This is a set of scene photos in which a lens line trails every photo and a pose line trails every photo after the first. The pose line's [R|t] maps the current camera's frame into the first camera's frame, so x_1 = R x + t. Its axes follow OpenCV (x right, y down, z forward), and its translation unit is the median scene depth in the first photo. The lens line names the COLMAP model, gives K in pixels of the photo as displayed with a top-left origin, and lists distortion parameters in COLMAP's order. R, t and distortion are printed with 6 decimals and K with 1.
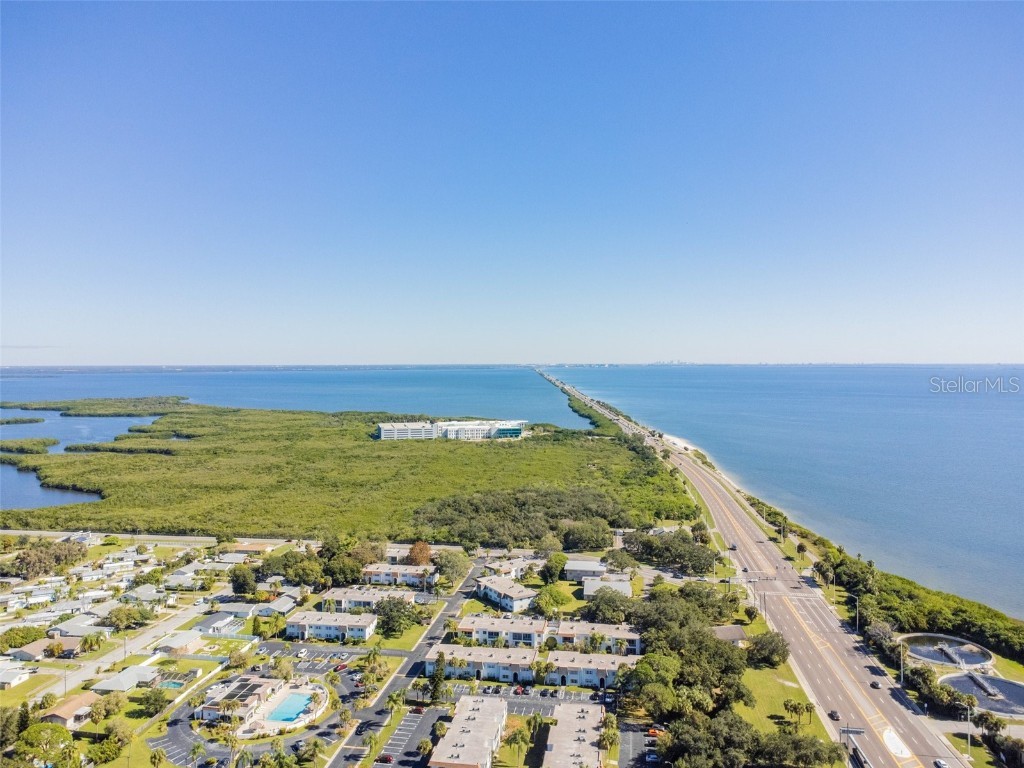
lens RADIAL K [[753.0, 0, 512.0], [0, 753.0, 384.0], [0, 0, 1]] dist [0.007688, 0.005640]
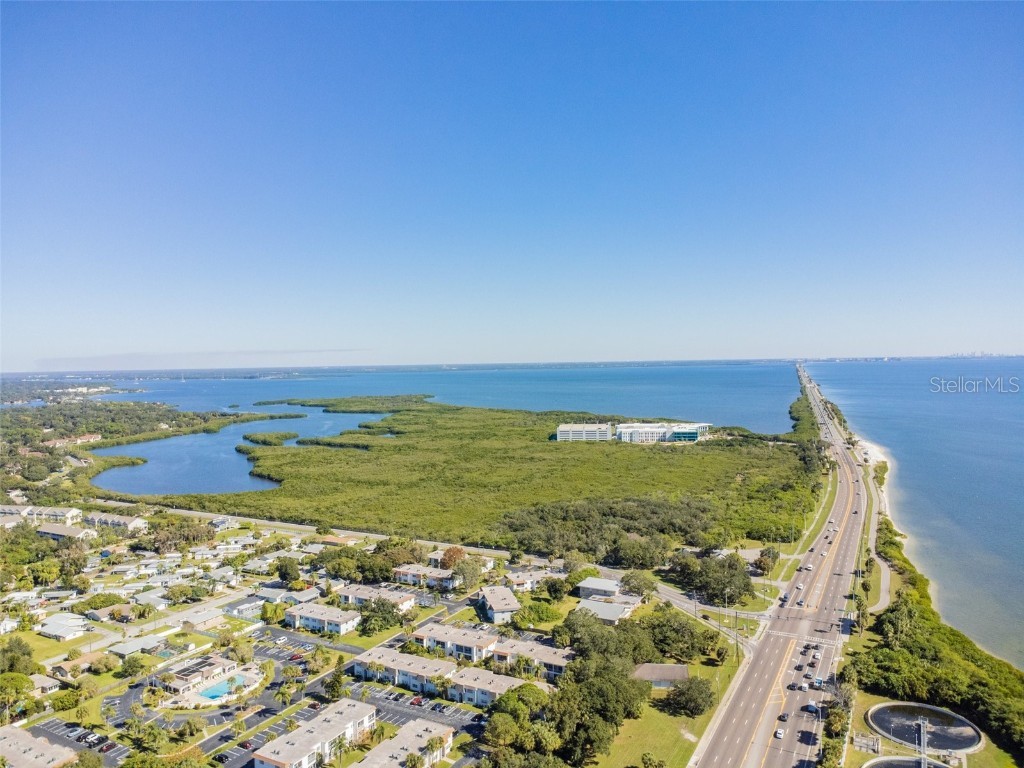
lens RADIAL K [[740.0, 0, 512.0], [0, 740.0, 384.0], [0, 0, 1]] dist [0.012903, -0.002282]
pose [[0.937885, -0.001816, -0.346942, 0.334291], [0.003889, 0.999979, 0.005279, -0.026387], [0.346925, -0.006300, 0.937872, 0.055666]]
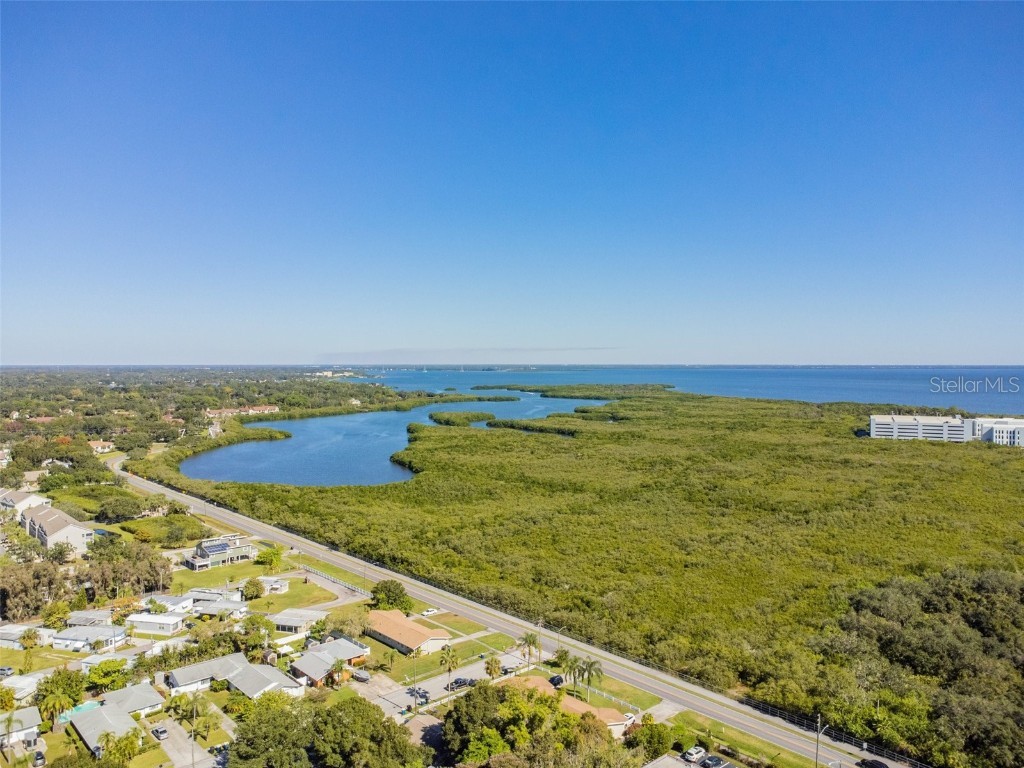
lens RADIAL K [[740.0, 0, 512.0], [0, 740.0, 384.0], [0, 0, 1]] dist [0.012903, -0.002282]
pose [[0.779754, 0.020530, -0.625749, -0.039324], [-0.021869, 0.999745, 0.005549, 0.082589], [0.625704, 0.009358, 0.780004, 0.823746]]
